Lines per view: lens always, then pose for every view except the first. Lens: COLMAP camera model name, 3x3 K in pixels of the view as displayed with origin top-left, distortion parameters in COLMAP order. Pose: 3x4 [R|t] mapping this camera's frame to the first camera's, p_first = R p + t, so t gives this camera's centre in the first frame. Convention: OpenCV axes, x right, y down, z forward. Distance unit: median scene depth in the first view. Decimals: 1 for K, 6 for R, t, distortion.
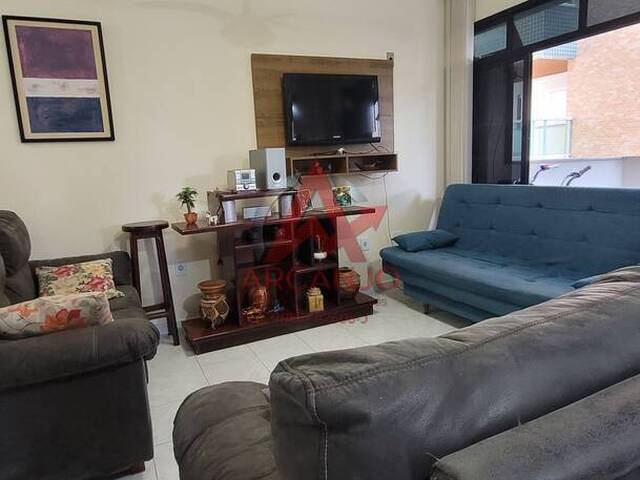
lens RADIAL K [[448.2, 0, 314.8], [0, 448.2, 235.1], [0, 0, 1]] dist [-0.000930, -0.001663]
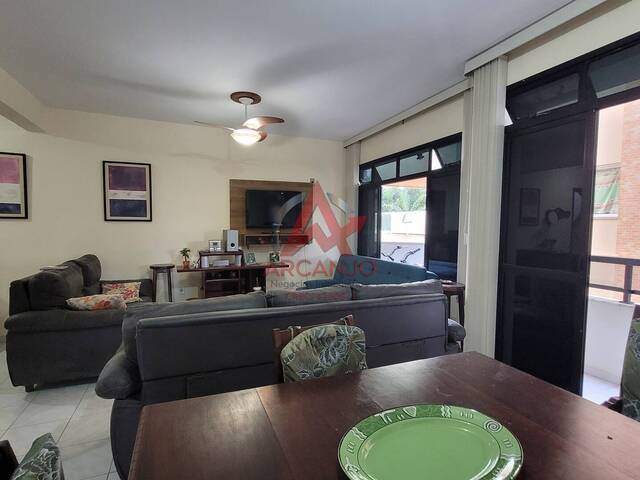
lens RADIAL K [[336.6, 0, 315.6], [0, 336.6, 242.6], [0, 0, 1]] dist [0.001181, -0.000969]
pose [[0.996490, 0.061553, -0.056737, 0.338312], [-0.067172, 0.992397, -0.103136, -0.016290], [0.049957, 0.106585, 0.993048, -0.393793]]
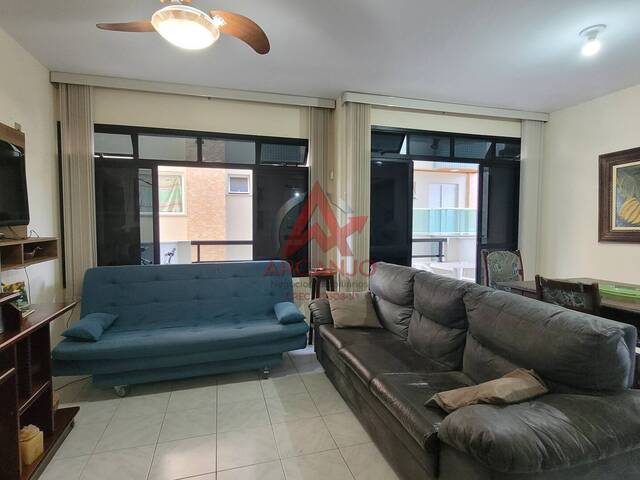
lens RADIAL K [[336.6, 0, 315.6], [0, 336.6, 242.6], [0, 0, 1]] dist [0.001181, -0.000969]
pose [[0.161419, -0.003005, 0.986881, -0.476175], [0.148906, 0.988621, -0.021346, -0.096027], [-0.975587, 0.150398, 0.160029, 0.448881]]
